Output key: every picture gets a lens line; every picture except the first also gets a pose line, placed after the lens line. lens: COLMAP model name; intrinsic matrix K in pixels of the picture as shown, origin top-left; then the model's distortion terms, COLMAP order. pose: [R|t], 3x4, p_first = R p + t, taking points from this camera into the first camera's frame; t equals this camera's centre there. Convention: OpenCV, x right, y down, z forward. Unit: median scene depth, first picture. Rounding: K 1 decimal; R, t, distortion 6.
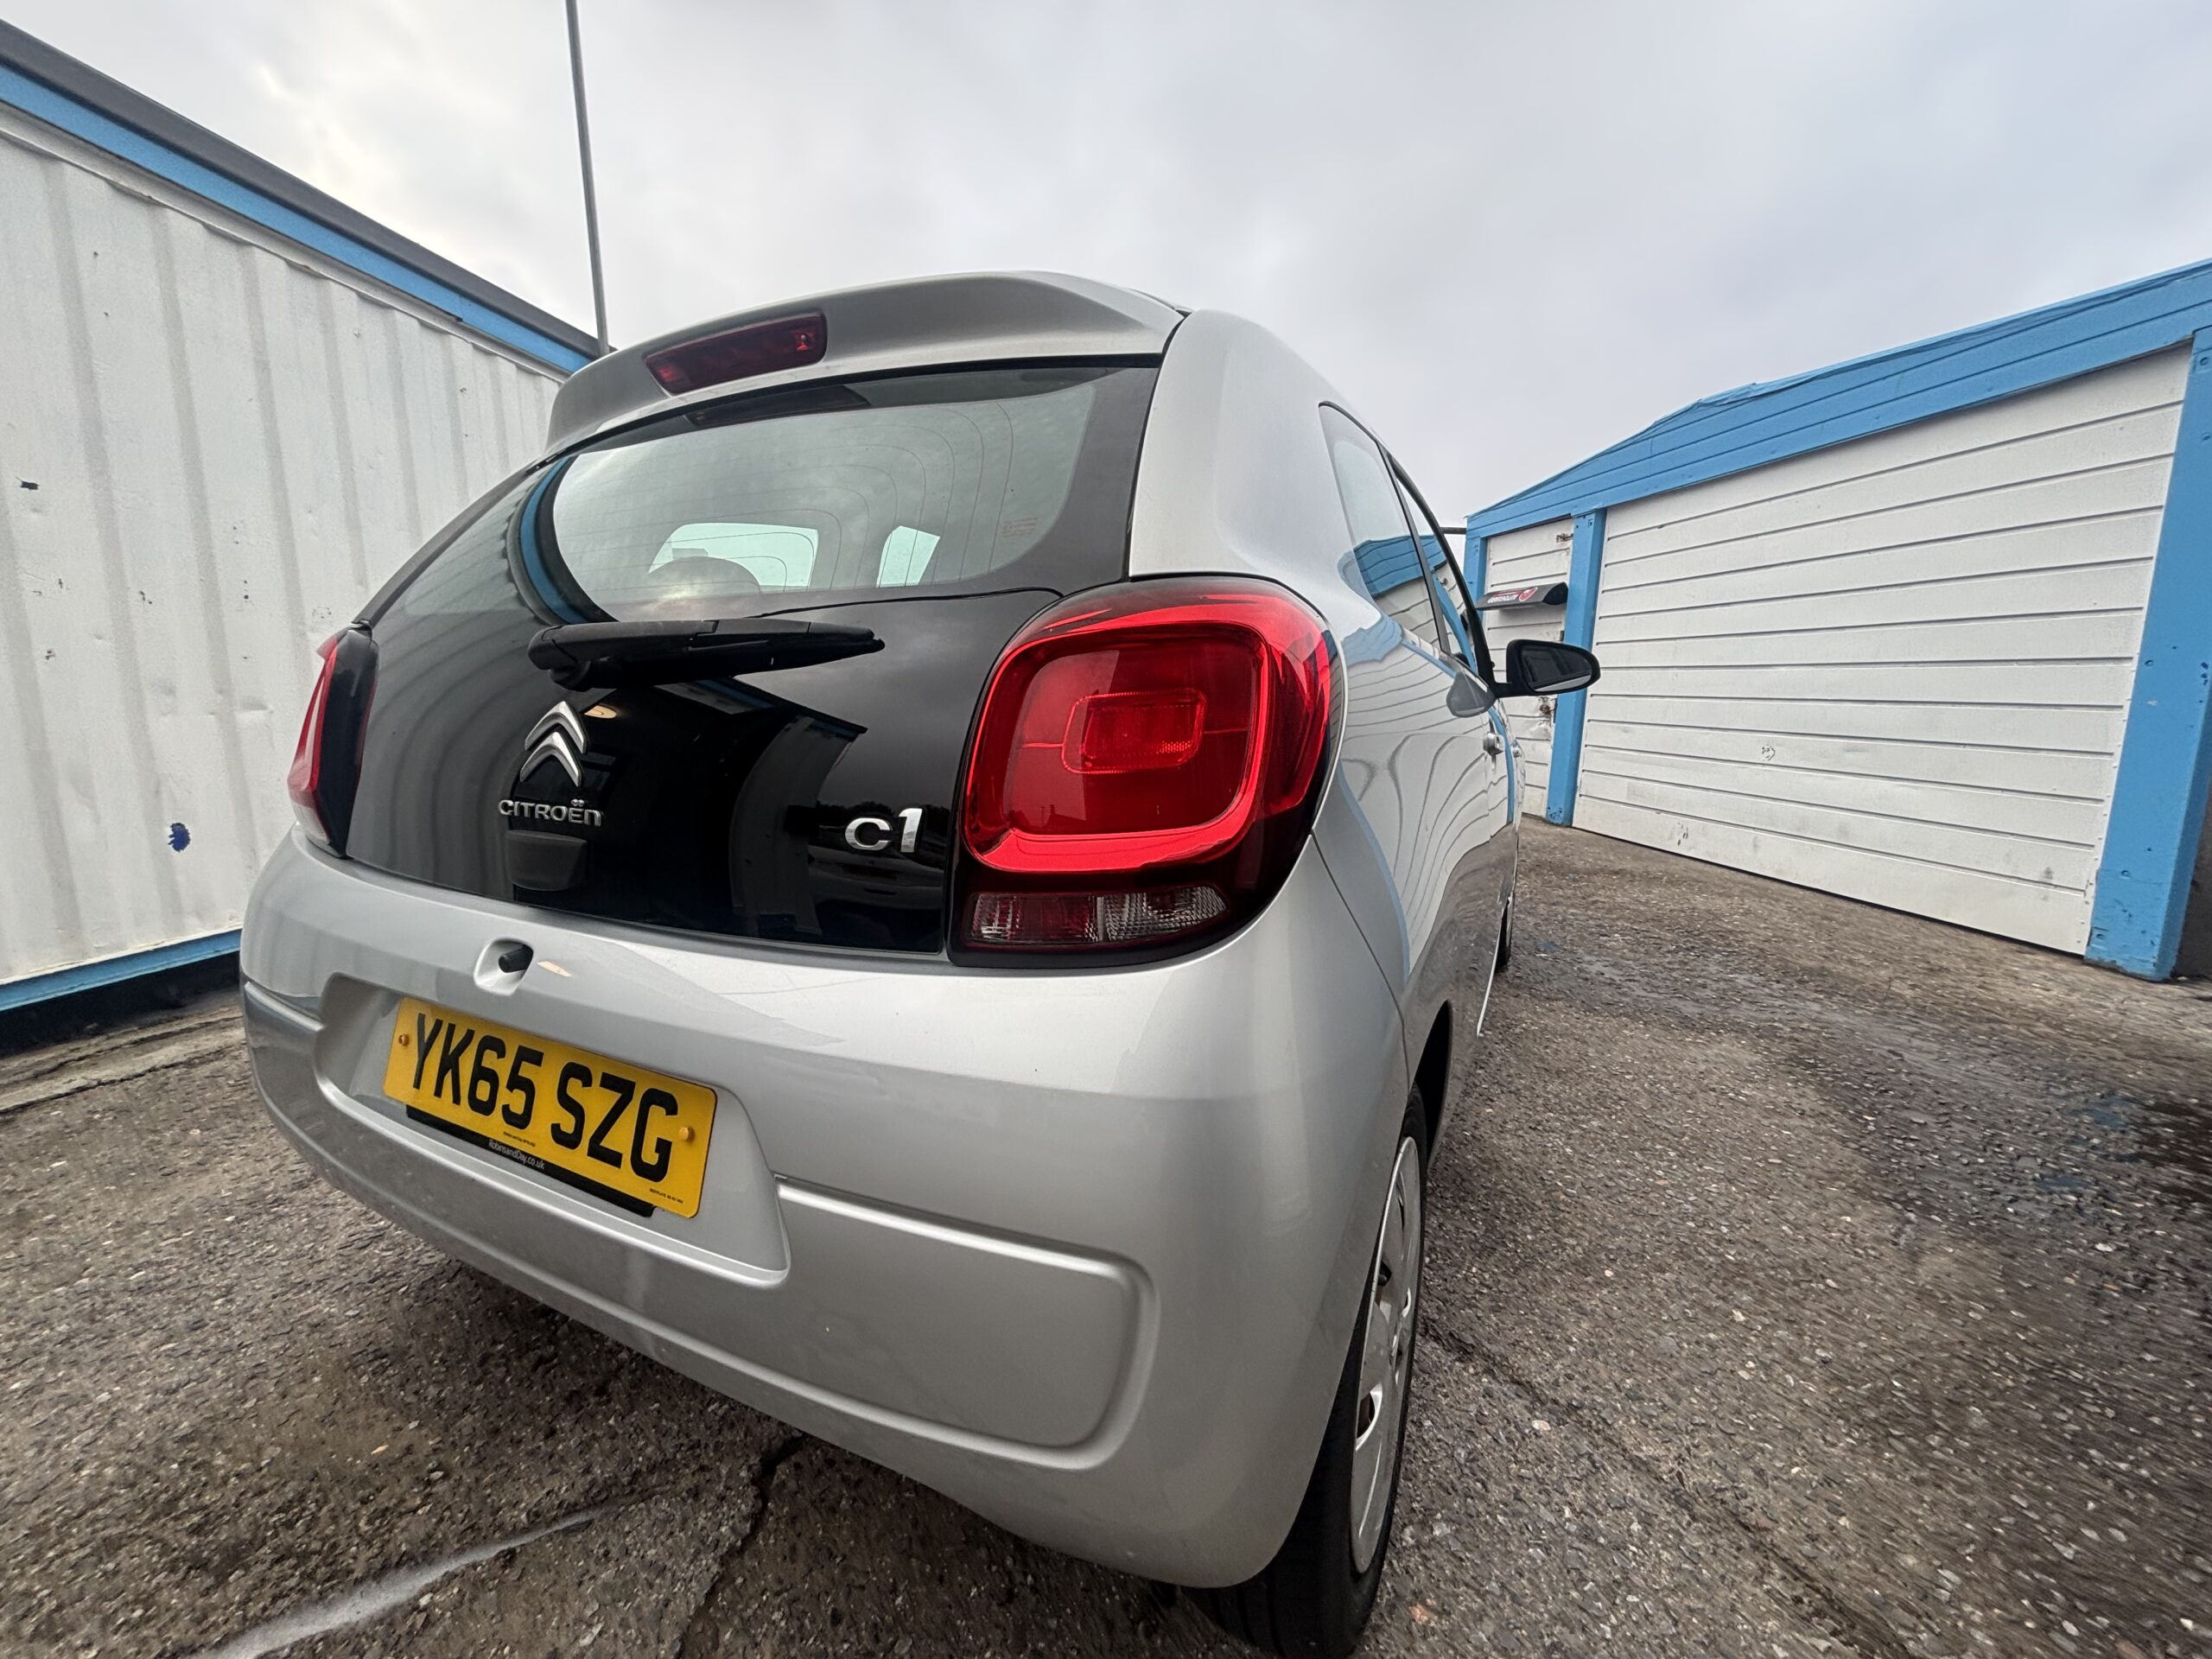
lens RADIAL K [[889.1, 0, 1099.8], [0, 889.1, 830.5], [0, 0, 1]] dist [-0.001889, 0.000655]
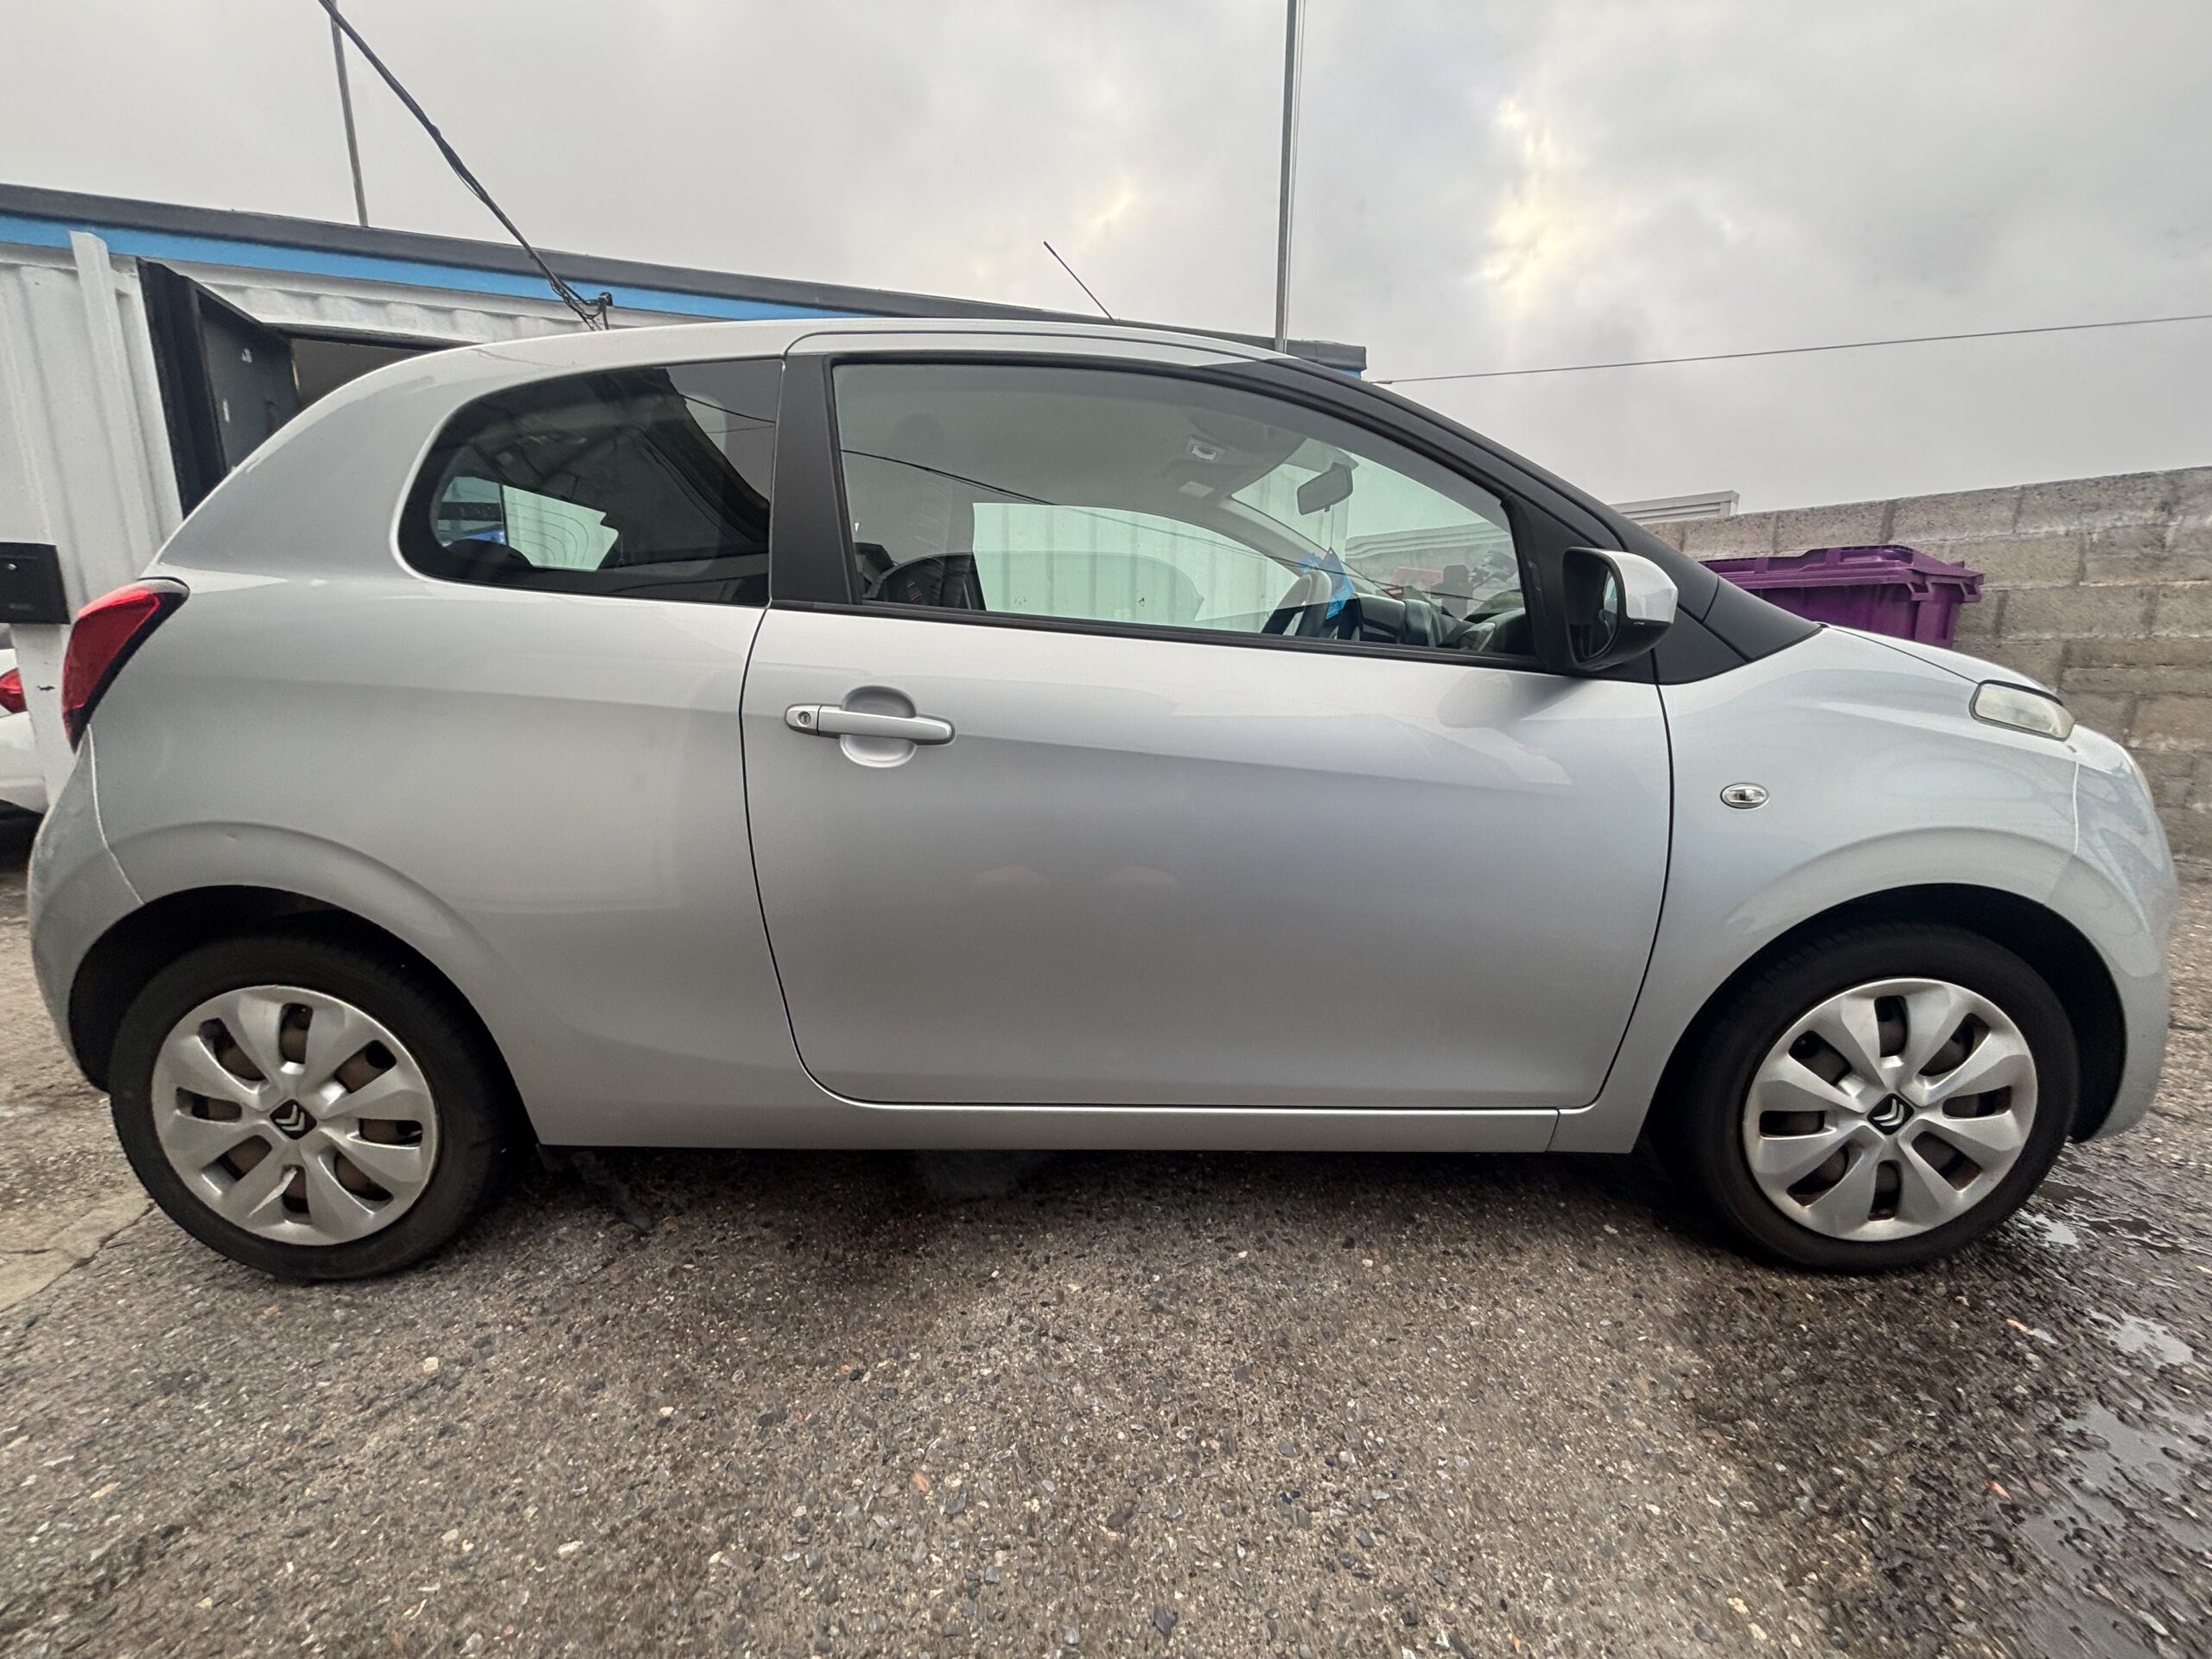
lens RADIAL K [[889.1, 0, 1096.3], [0, 889.1, 842.4], [0, 0, 1]] dist [-0.001889, 0.000655]
pose [[0.452750, 0.188586, -0.871466, 2.000962], [-0.147152, 0.979778, 0.135575, -0.212922], [0.879411, 0.066856, 0.471345, 1.416967]]
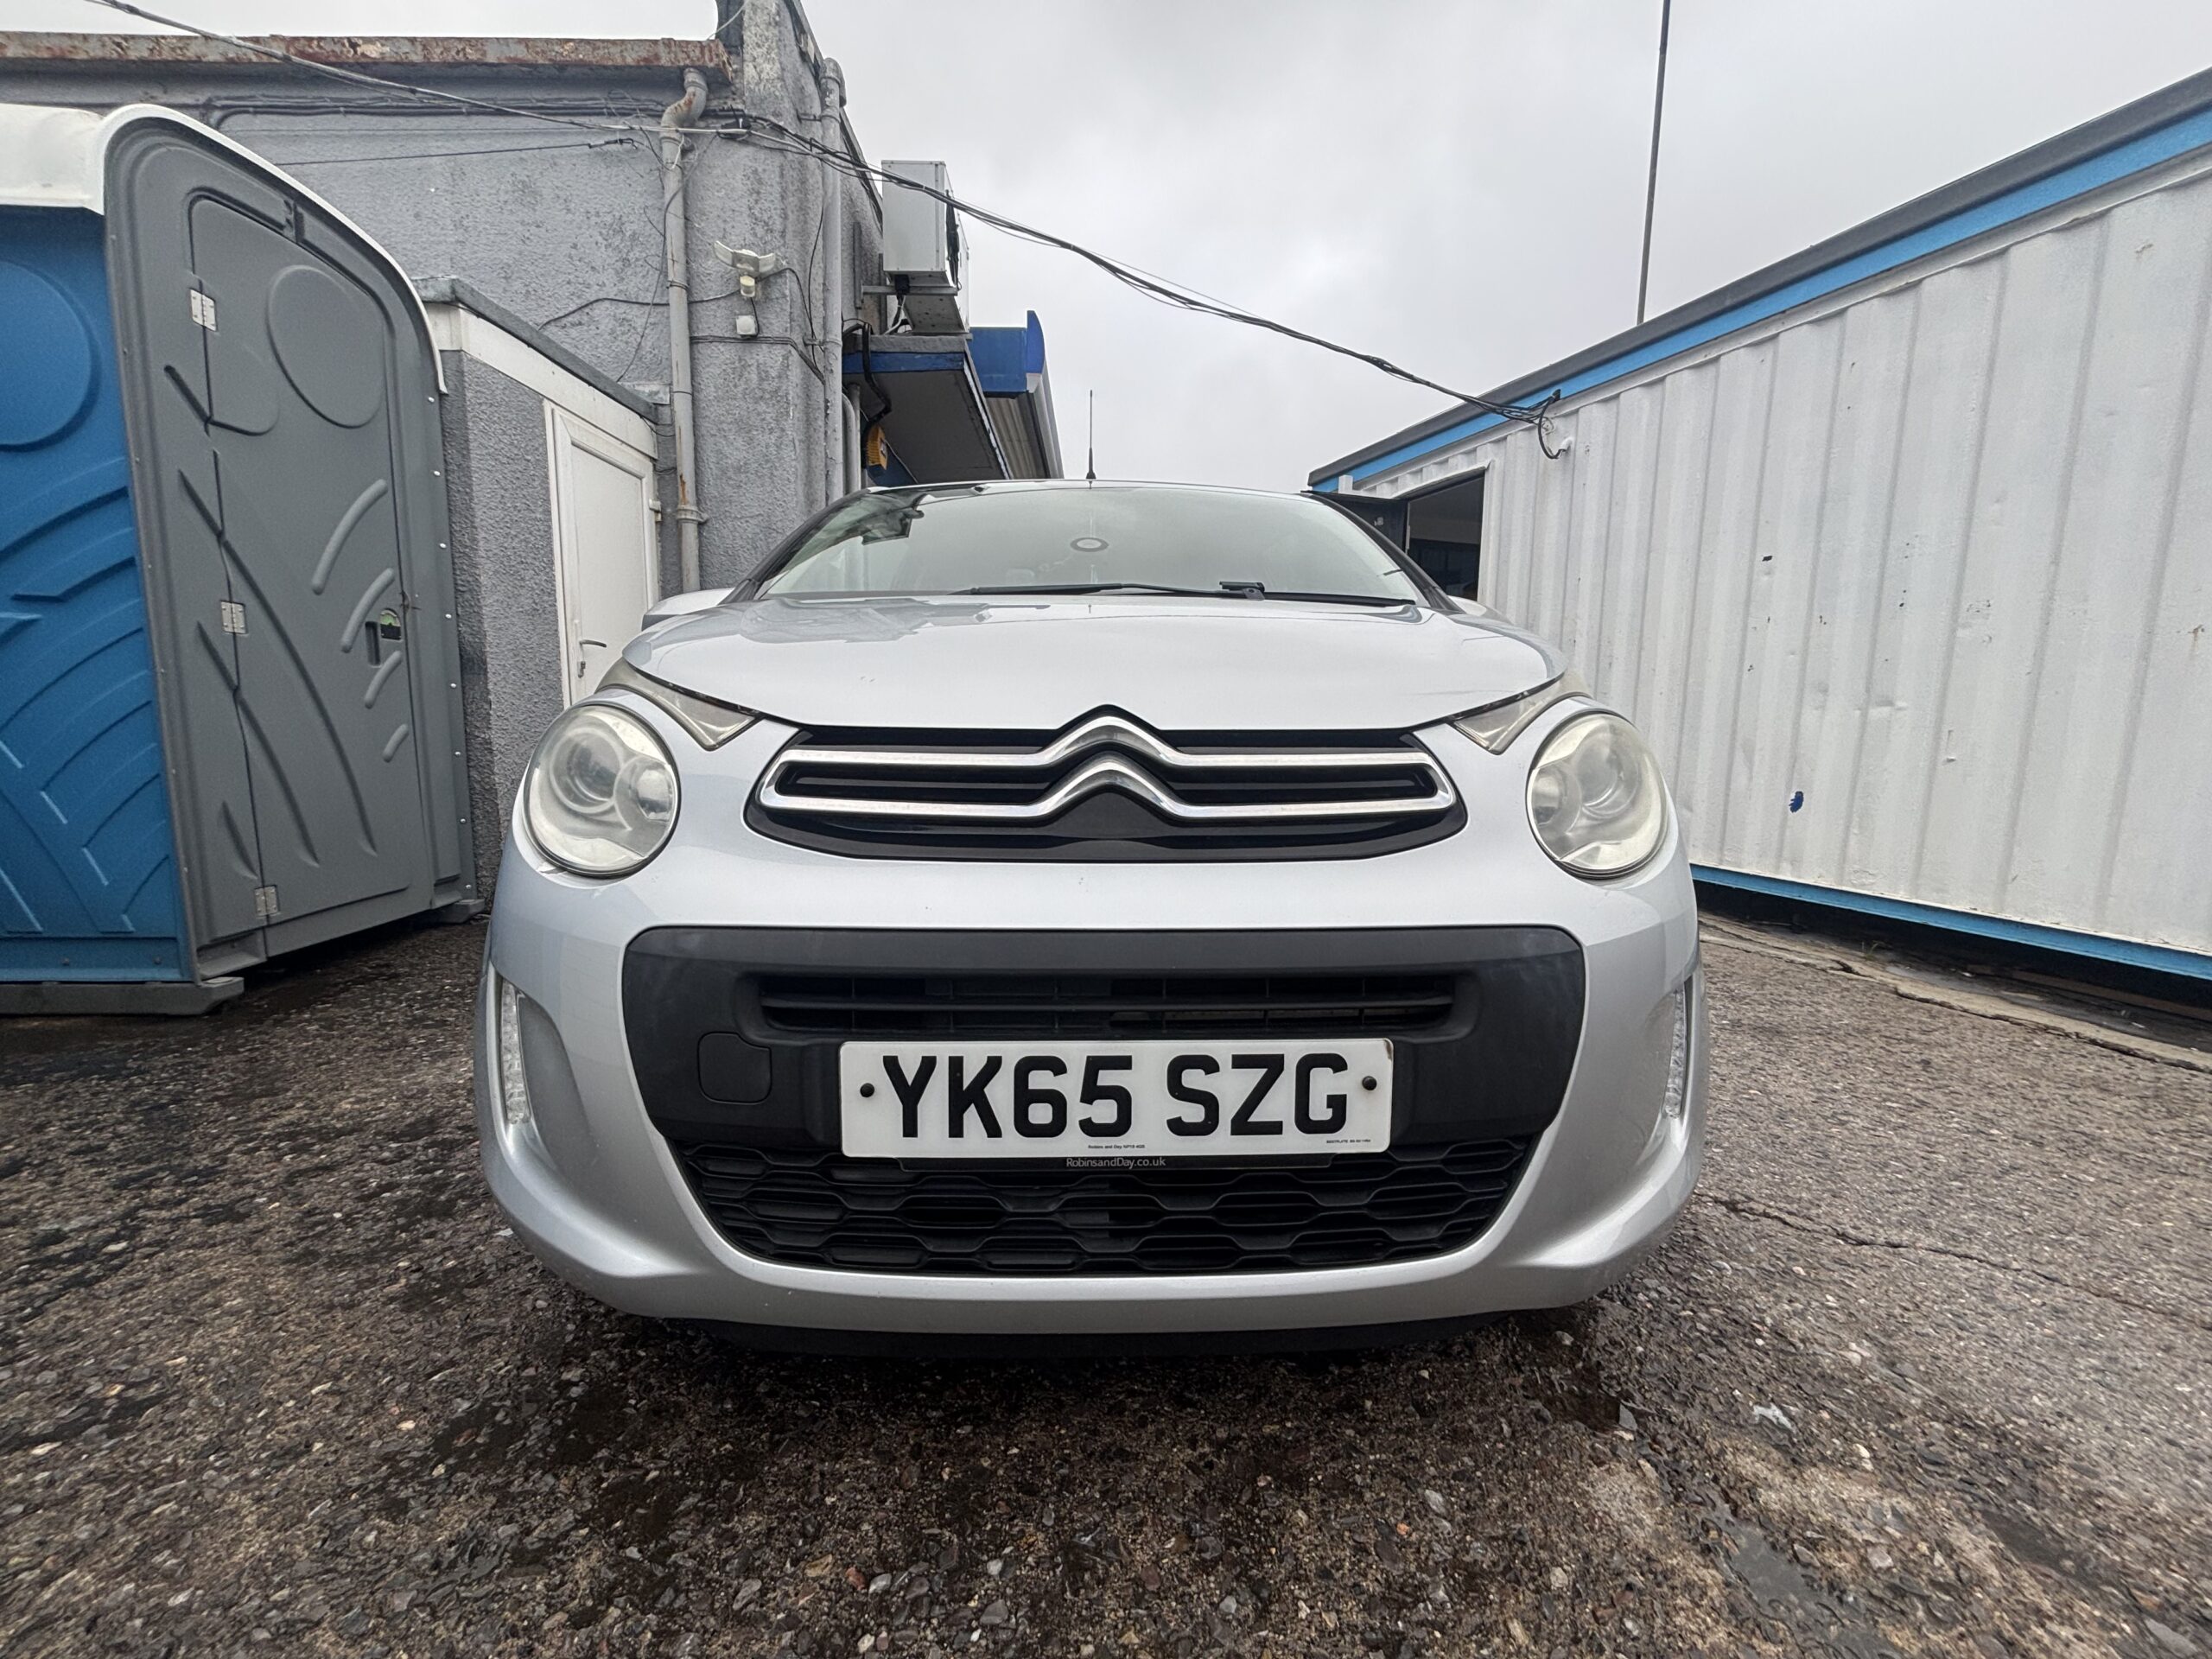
lens RADIAL K [[889.1, 0, 1098.1], [0, 889.1, 831.5], [0, 0, 1]] dist [-0.001889, 0.000655]
pose [[-0.878156, 0.054054, -0.475310, 1.446795], [-0.086477, 0.959289, 0.268863, -0.624955], [0.470492, 0.277207, -0.837731, 4.739697]]
